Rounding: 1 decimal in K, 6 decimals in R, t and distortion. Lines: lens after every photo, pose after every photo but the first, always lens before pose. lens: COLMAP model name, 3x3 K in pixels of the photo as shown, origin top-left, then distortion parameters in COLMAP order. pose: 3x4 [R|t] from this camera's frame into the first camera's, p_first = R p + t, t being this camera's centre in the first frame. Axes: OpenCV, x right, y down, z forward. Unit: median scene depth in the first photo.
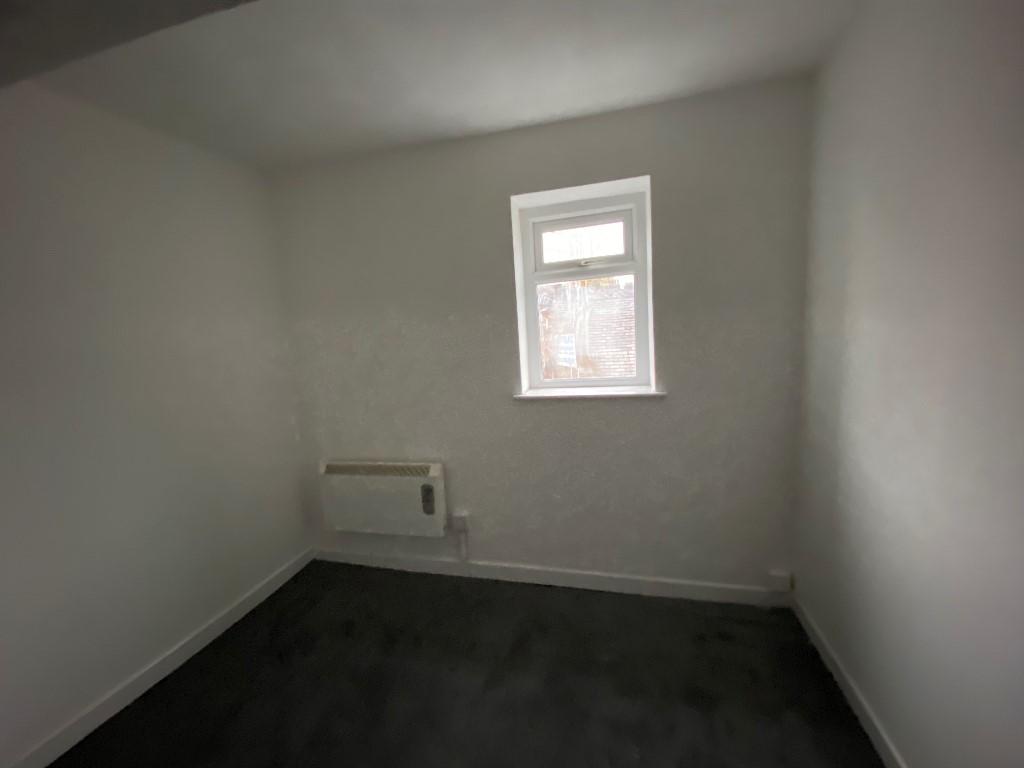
lens RADIAL K [[411.4, 0, 512.0], [0, 411.4, 384.0], [0, 0, 1]] dist [0.000507, -0.000083]
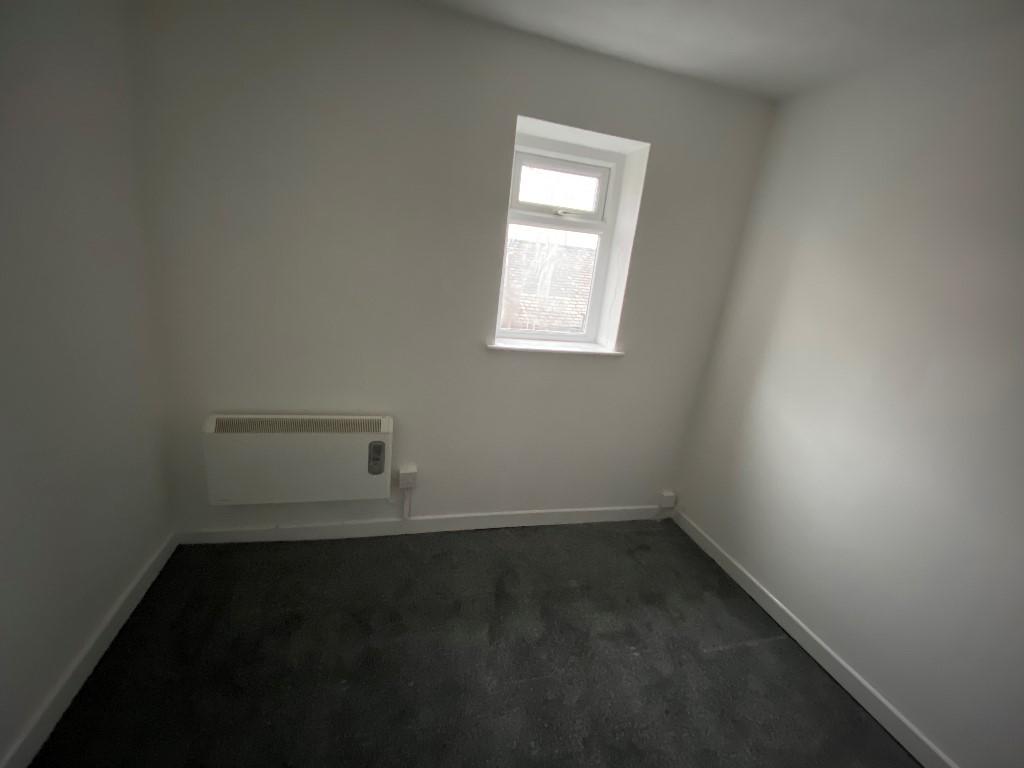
lens RADIAL K [[411.4, 0, 512.0], [0, 411.4, 384.0], [0, 0, 1]] dist [0.000507, -0.000083]
pose [[0.865260, 0.017376, 0.501022, -0.393260], [-0.100213, 0.985223, 0.138897, -0.018465], [-0.491205, -0.170391, 0.854216, 0.156991]]
